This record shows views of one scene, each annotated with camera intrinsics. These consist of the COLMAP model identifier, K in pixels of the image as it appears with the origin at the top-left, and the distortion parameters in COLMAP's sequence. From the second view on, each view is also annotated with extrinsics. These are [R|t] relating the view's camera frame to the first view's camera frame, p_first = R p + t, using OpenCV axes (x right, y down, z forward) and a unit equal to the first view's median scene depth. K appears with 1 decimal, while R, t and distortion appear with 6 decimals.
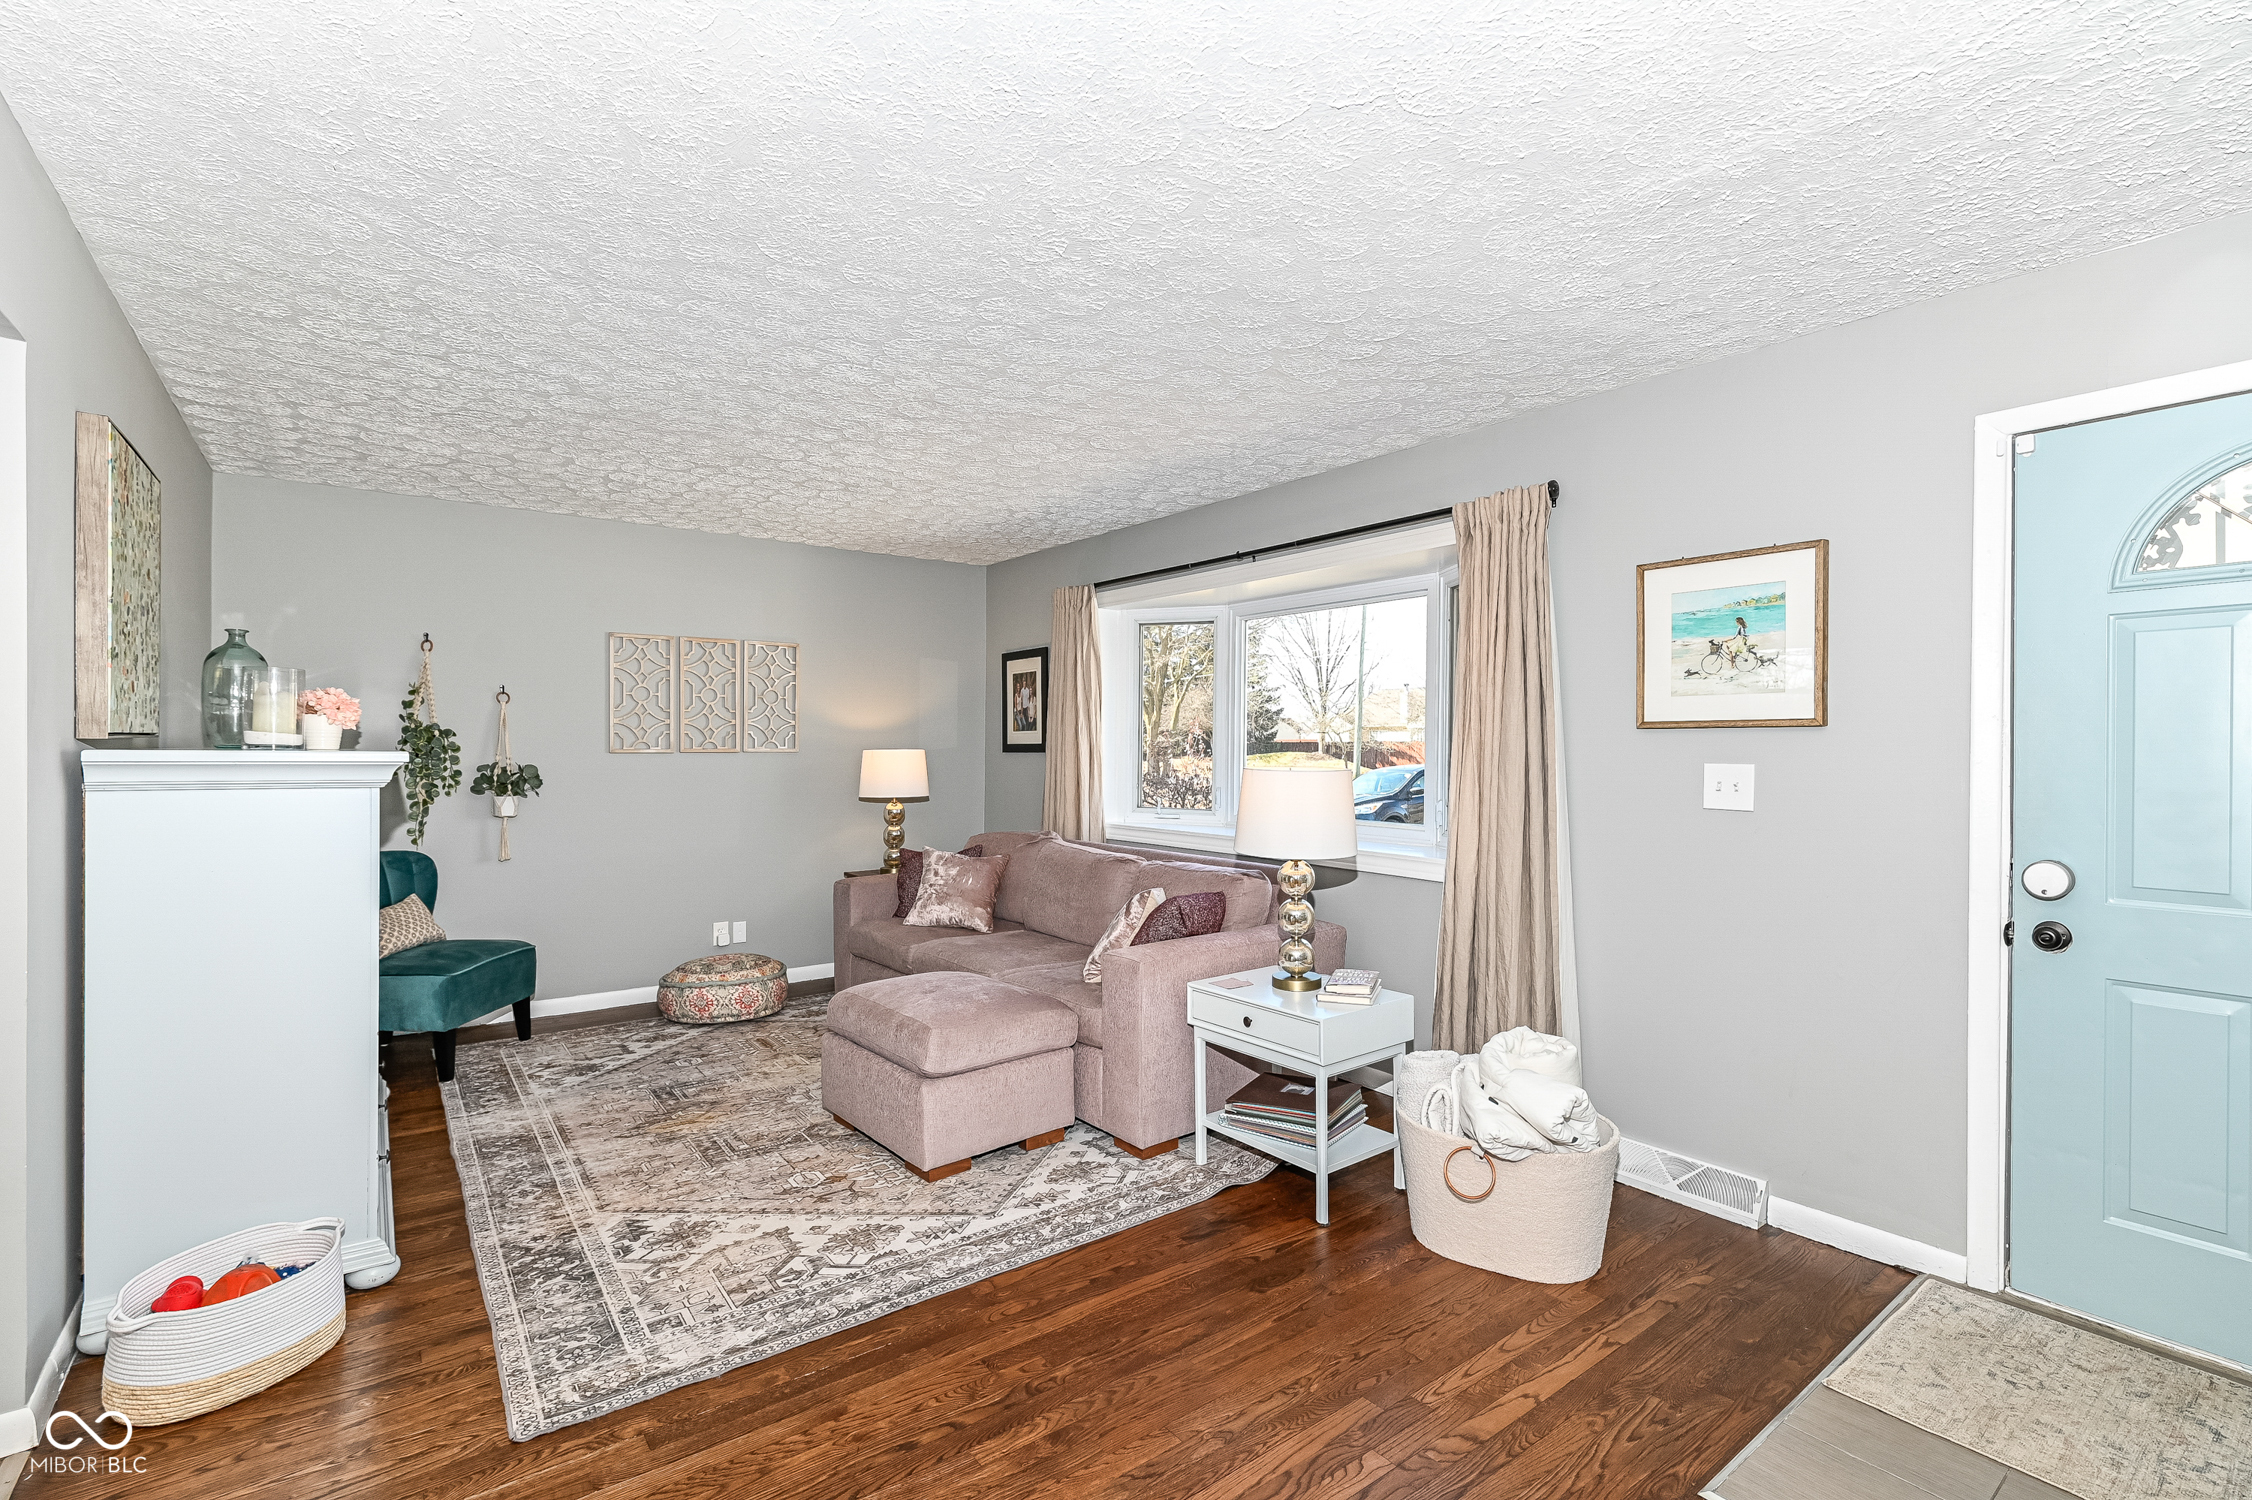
lens RADIAL K [[1024.6, 0, 1127.3], [0, 1024.6, 758.7], [0, 0, 1]] dist [0.000420, -0.000670]
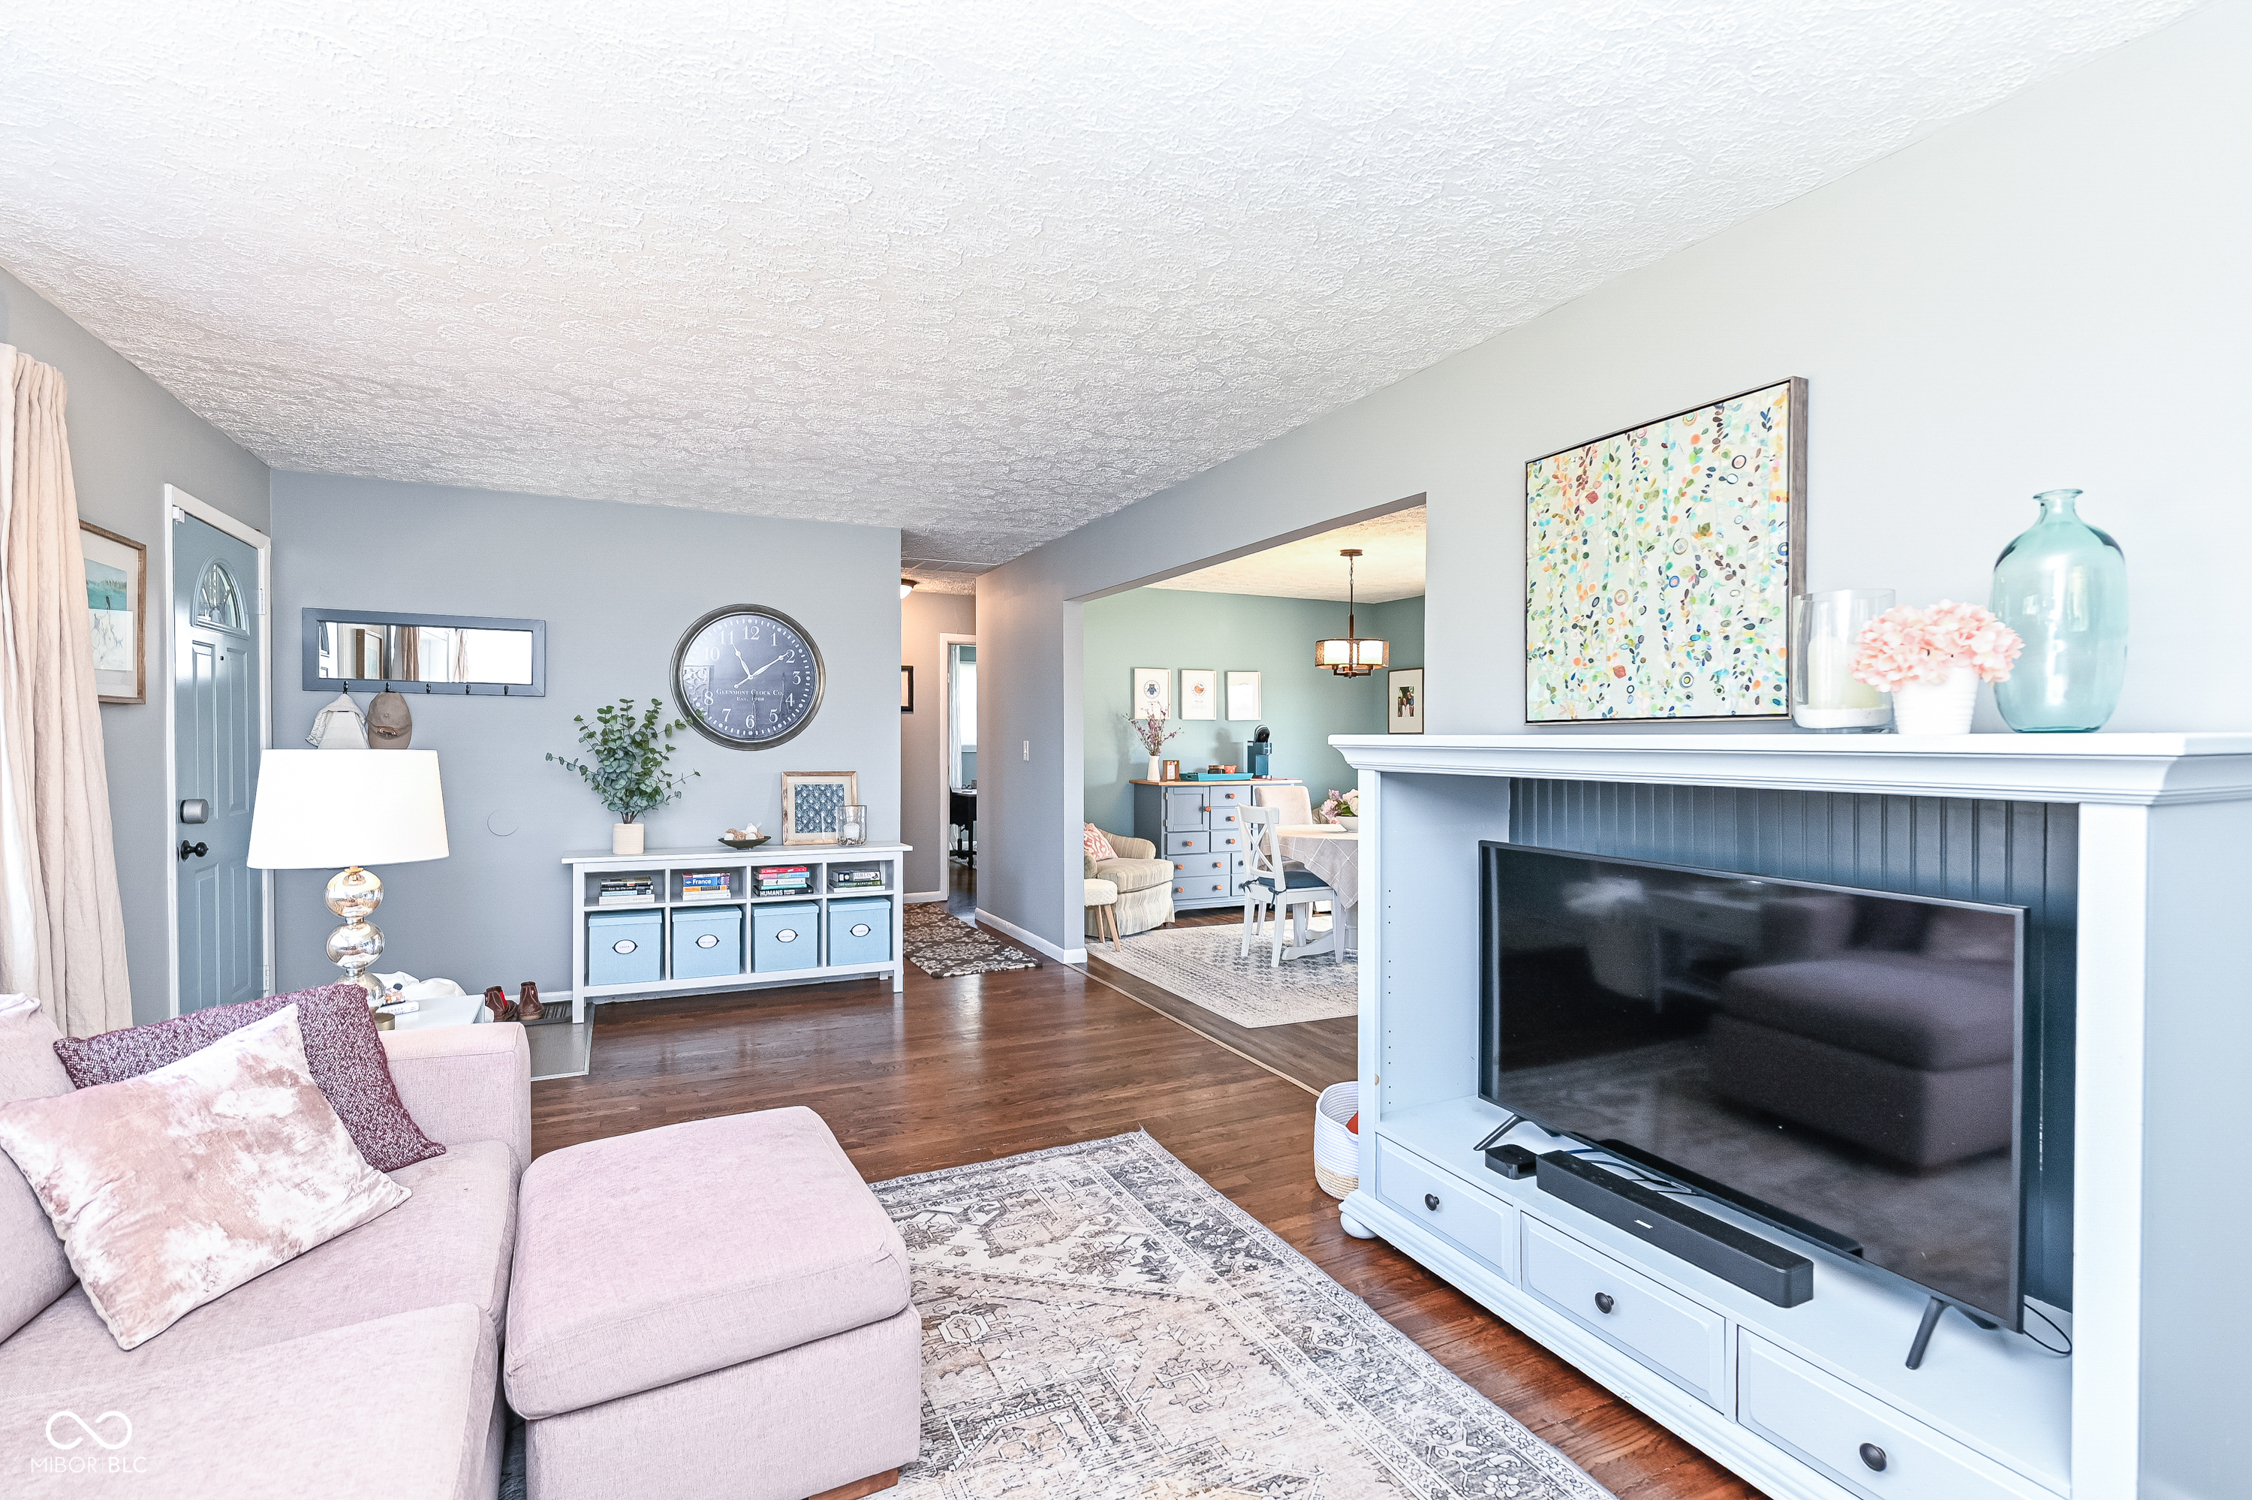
lens RADIAL K [[1024.6, 0, 1123.5], [0, 1024.6, 746.1], [0, 0, 1]] dist [0.000420, -0.000670]
pose [[-0.980649, -0.008604, 0.195587, -0.658630], [-0.005031, 0.999811, 0.018762, -0.014087], [-0.195712, 0.017415, -0.980507, 1.971204]]
